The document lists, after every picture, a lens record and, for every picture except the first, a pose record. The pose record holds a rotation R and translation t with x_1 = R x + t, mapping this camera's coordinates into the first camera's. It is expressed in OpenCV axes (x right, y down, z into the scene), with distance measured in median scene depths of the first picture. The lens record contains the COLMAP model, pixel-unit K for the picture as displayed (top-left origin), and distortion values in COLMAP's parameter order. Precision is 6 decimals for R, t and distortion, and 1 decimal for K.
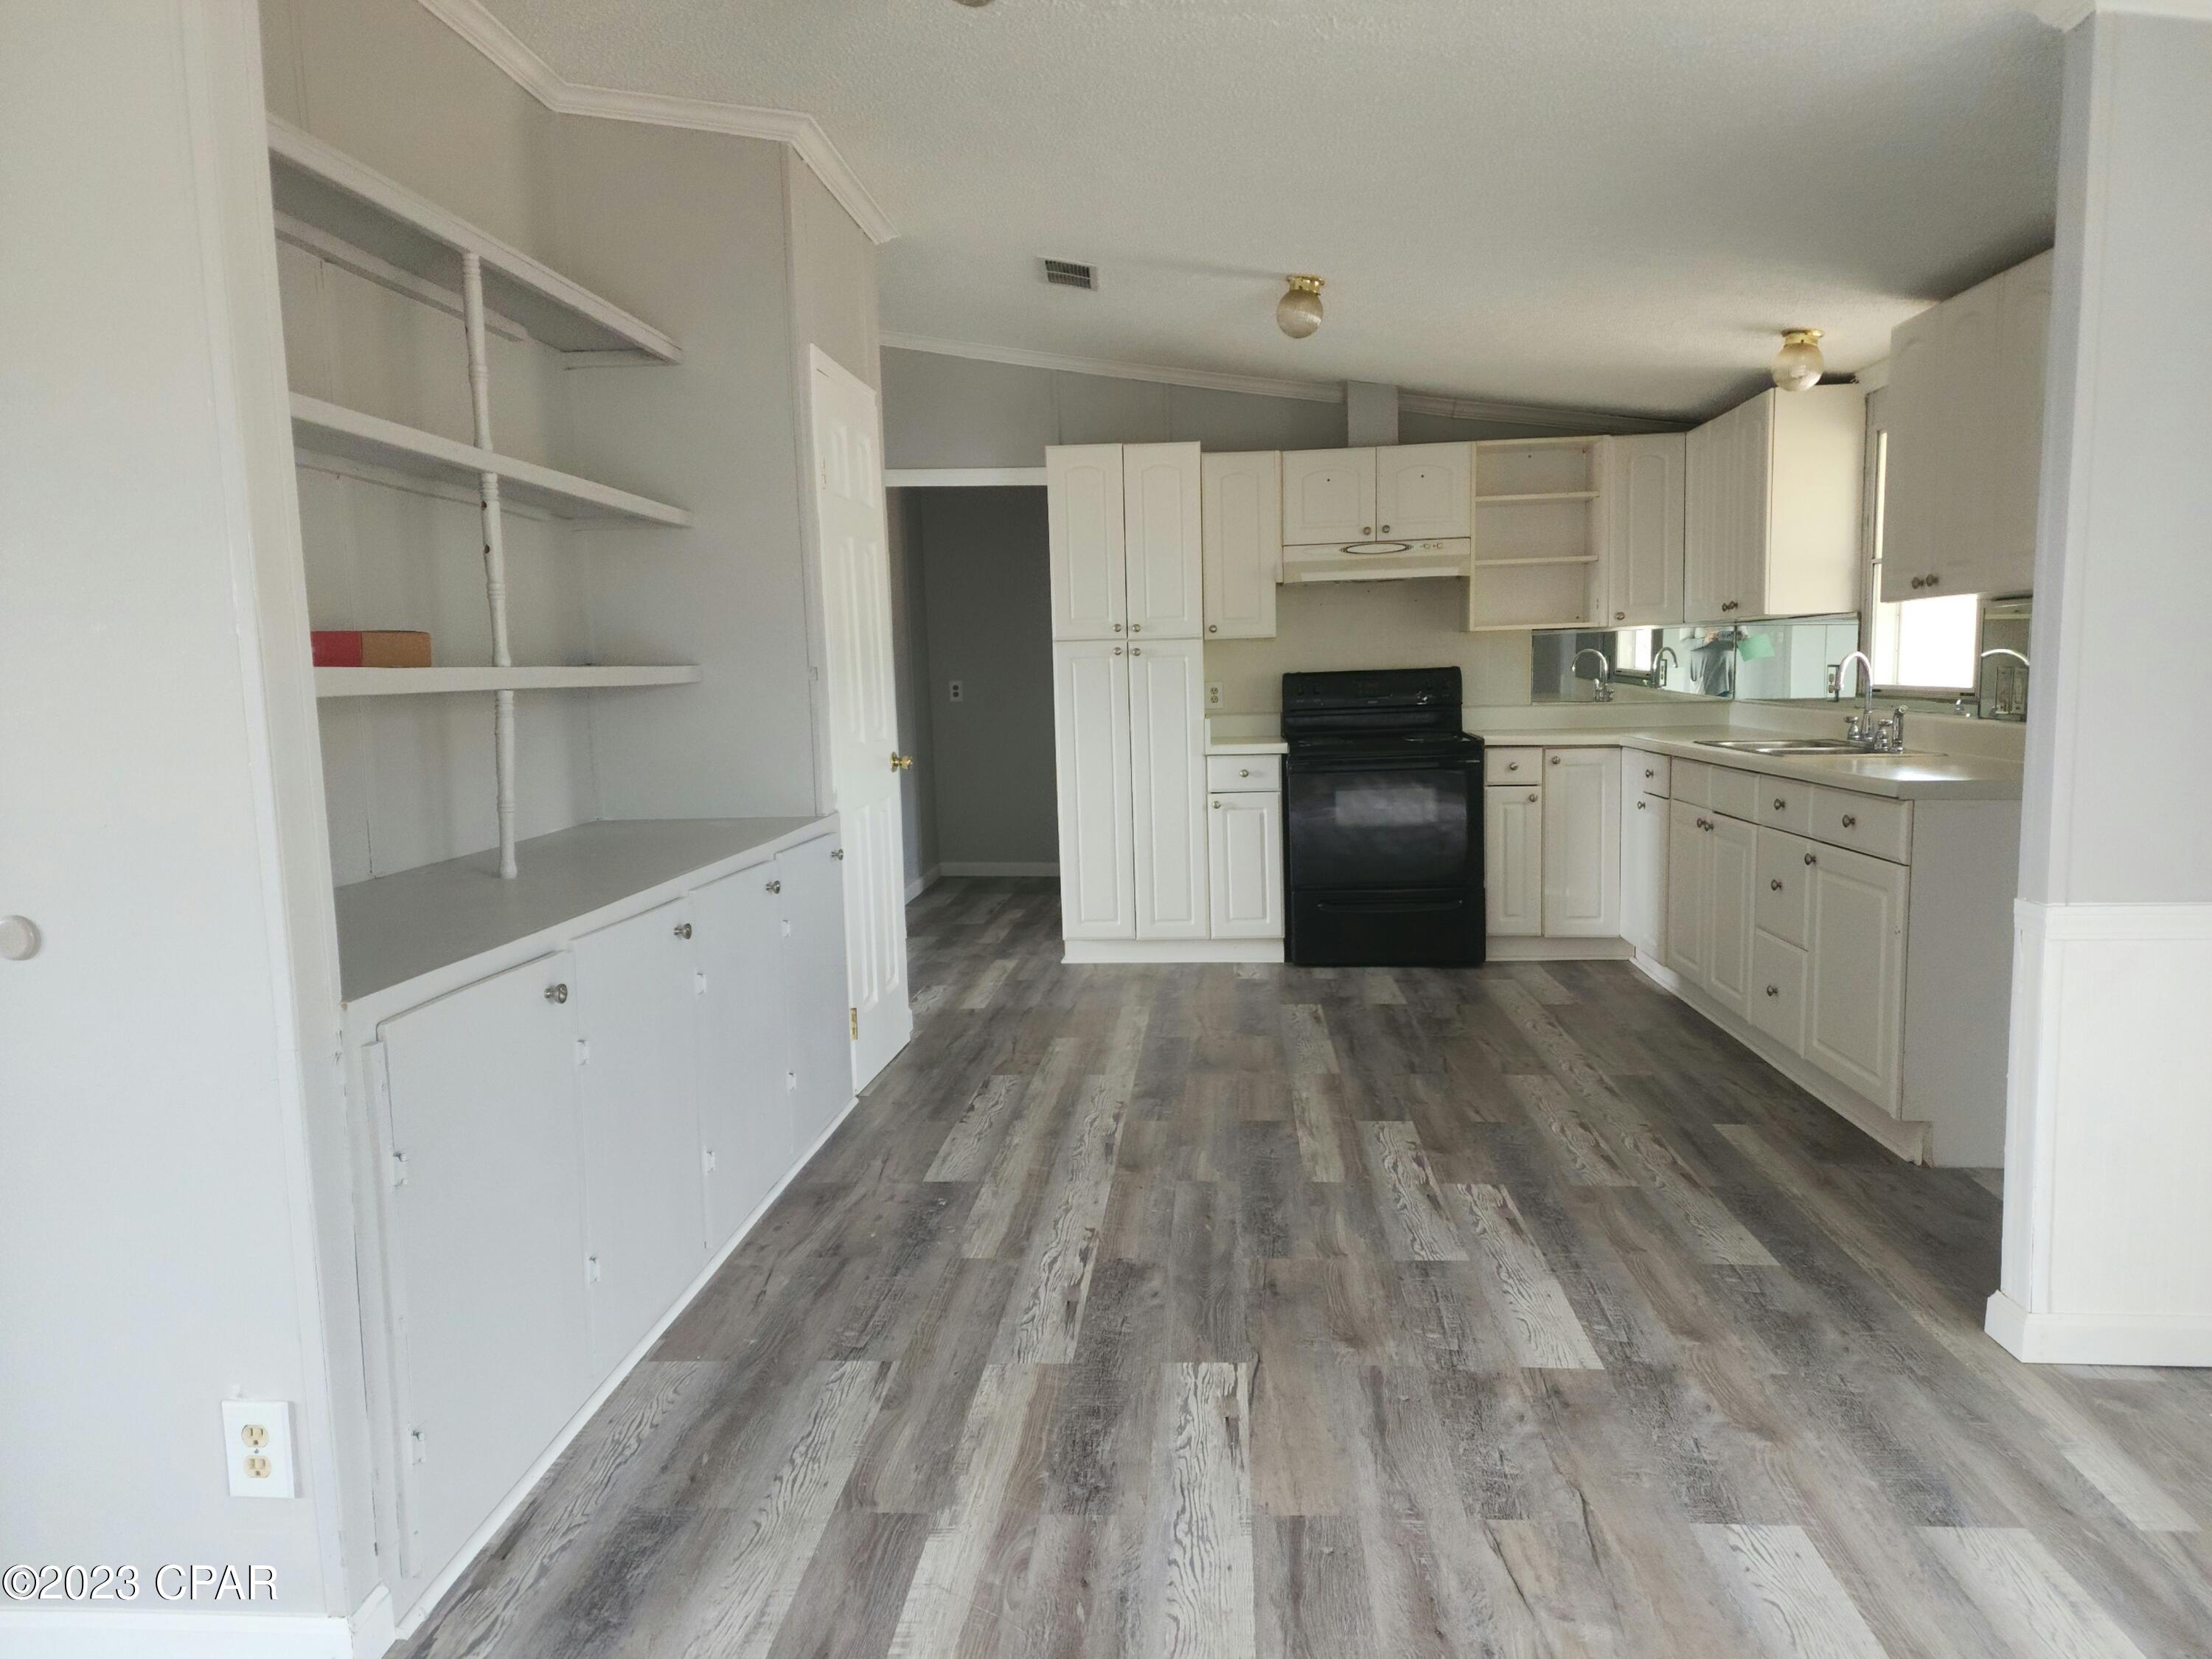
lens RADIAL K [[1487.5, 0, 1116.3], [0, 1487.5, 836.4], [0, 0, 1]] dist [0.034369, -0.002470]
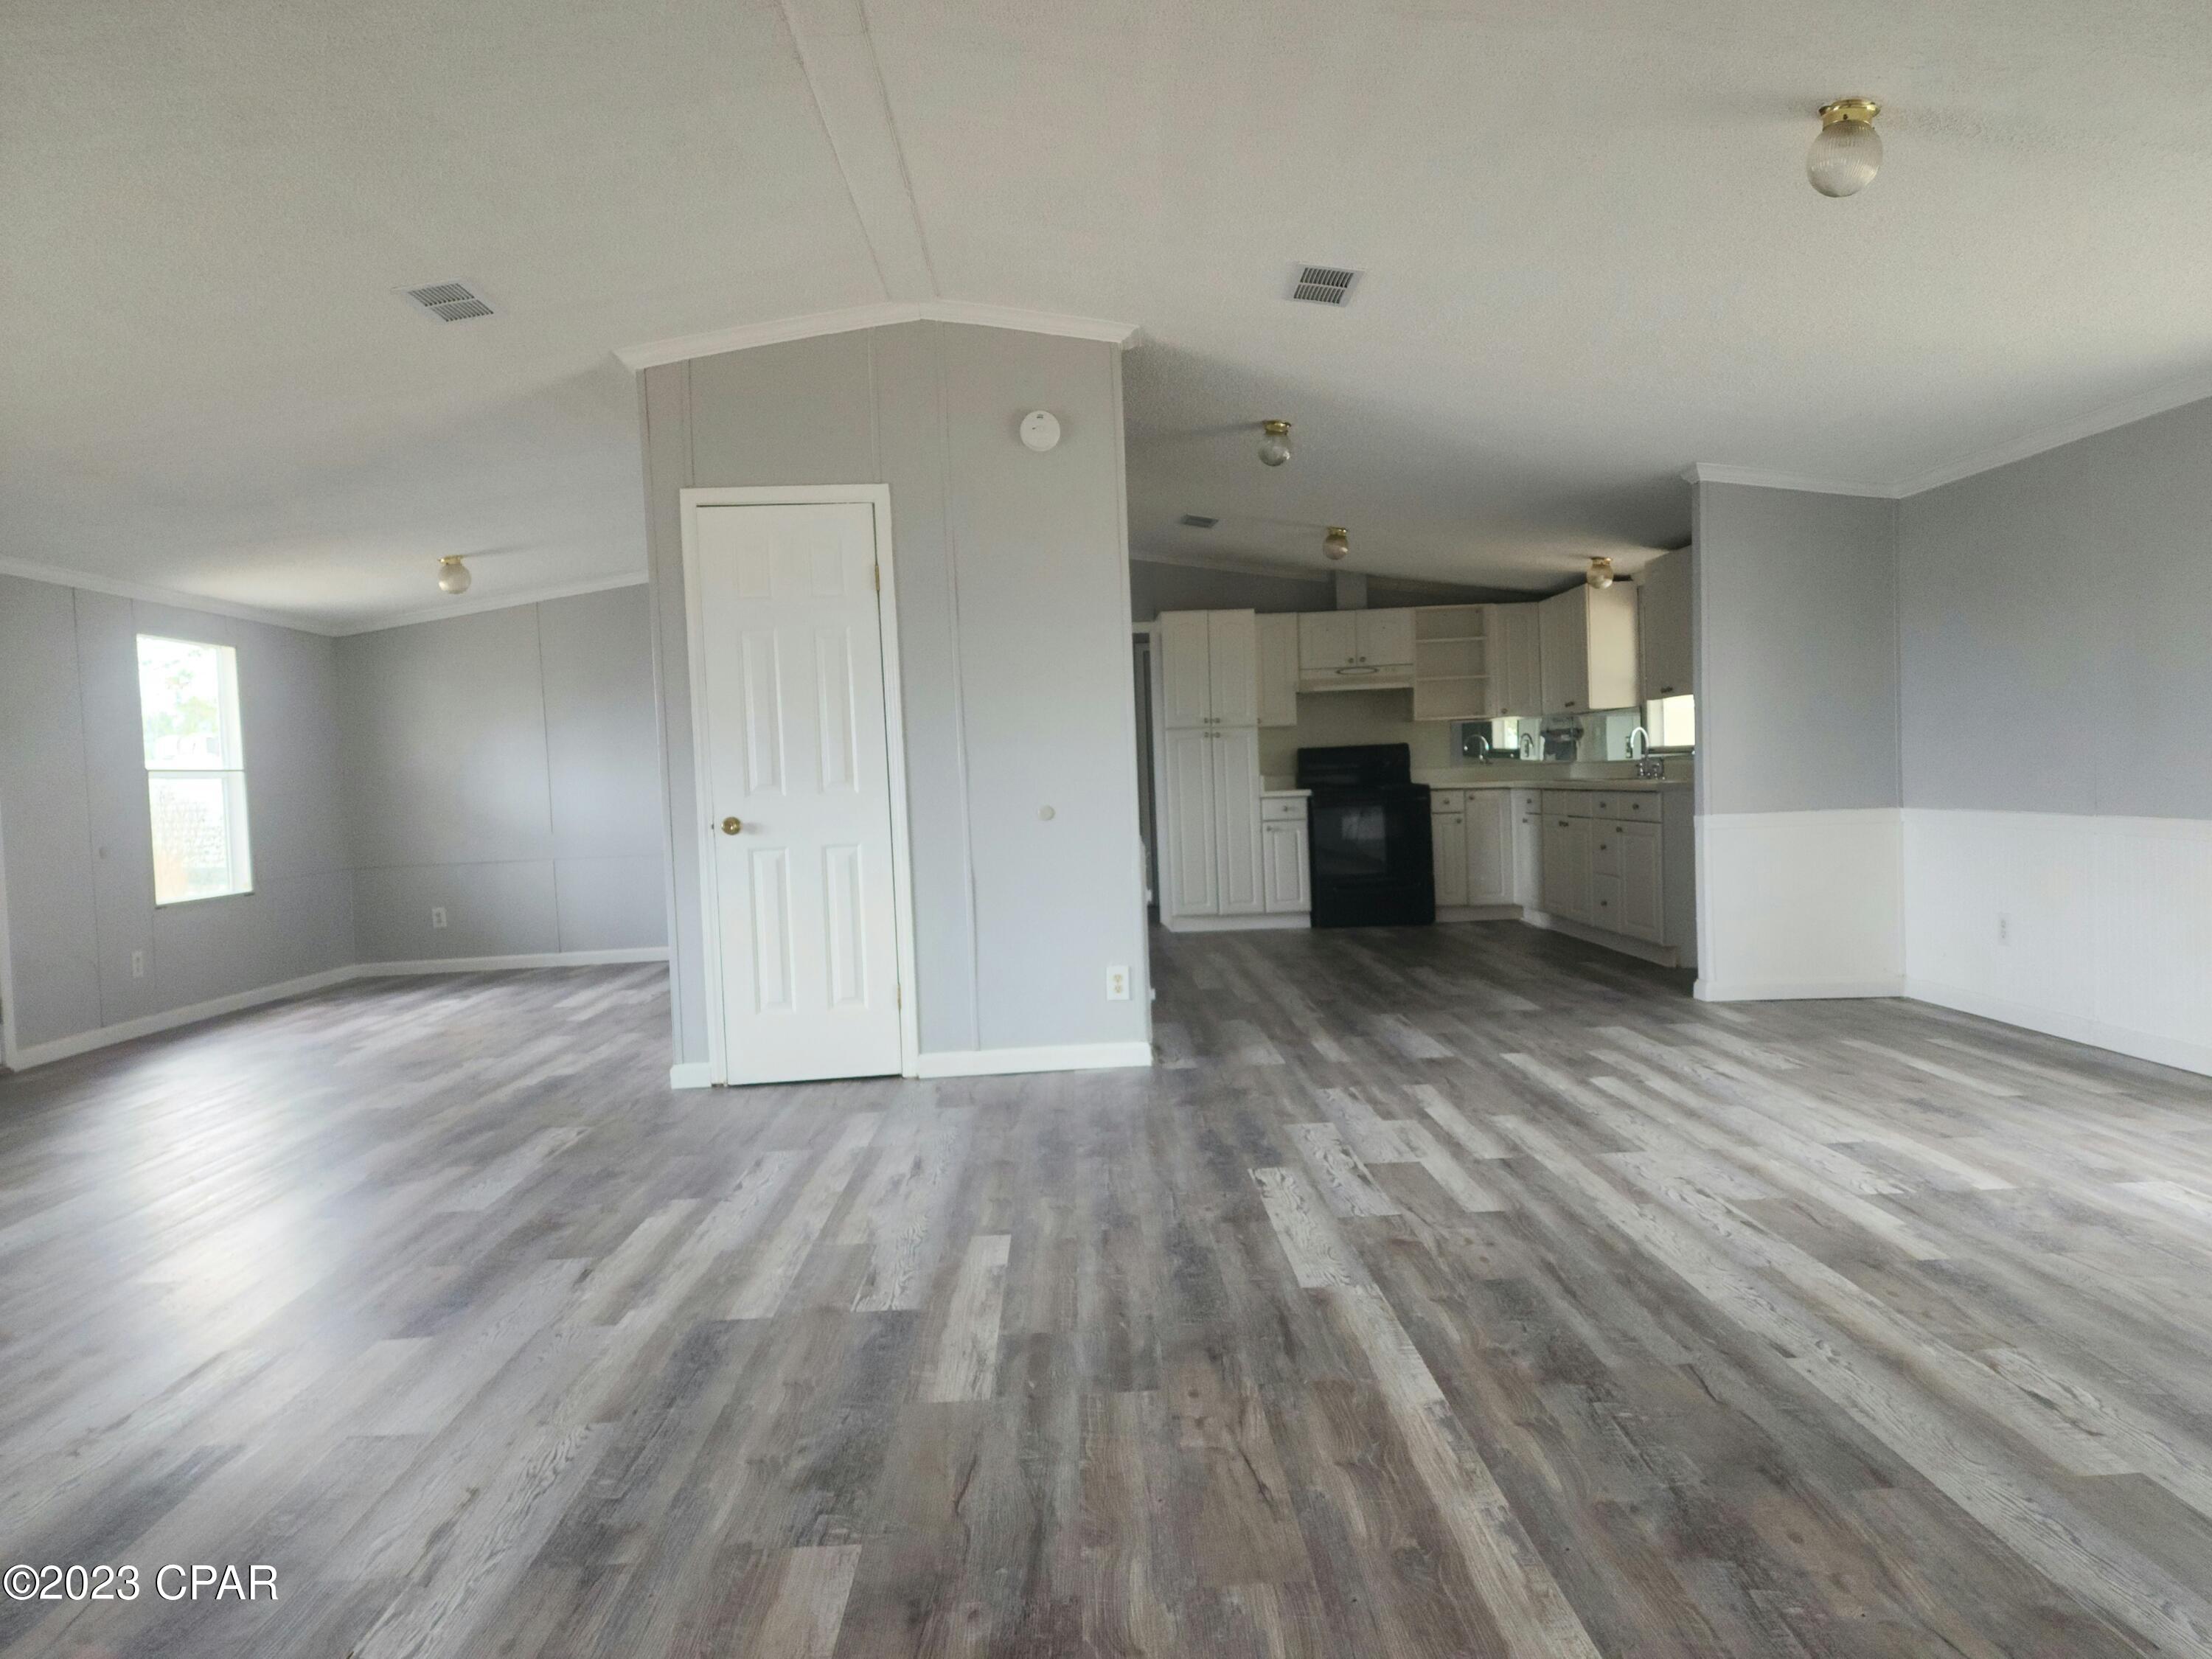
lens RADIAL K [[1487.5, 0, 1090.7], [0, 1487.5, 836.5], [0, 0, 1]] dist [0.034369, -0.002470]
pose [[0.996055, -0.016521, 0.087189, -0.270313], [0.022794, 0.997183, -0.071457, 0.100345], [-0.085763, 0.073163, 0.993626, -0.602832]]
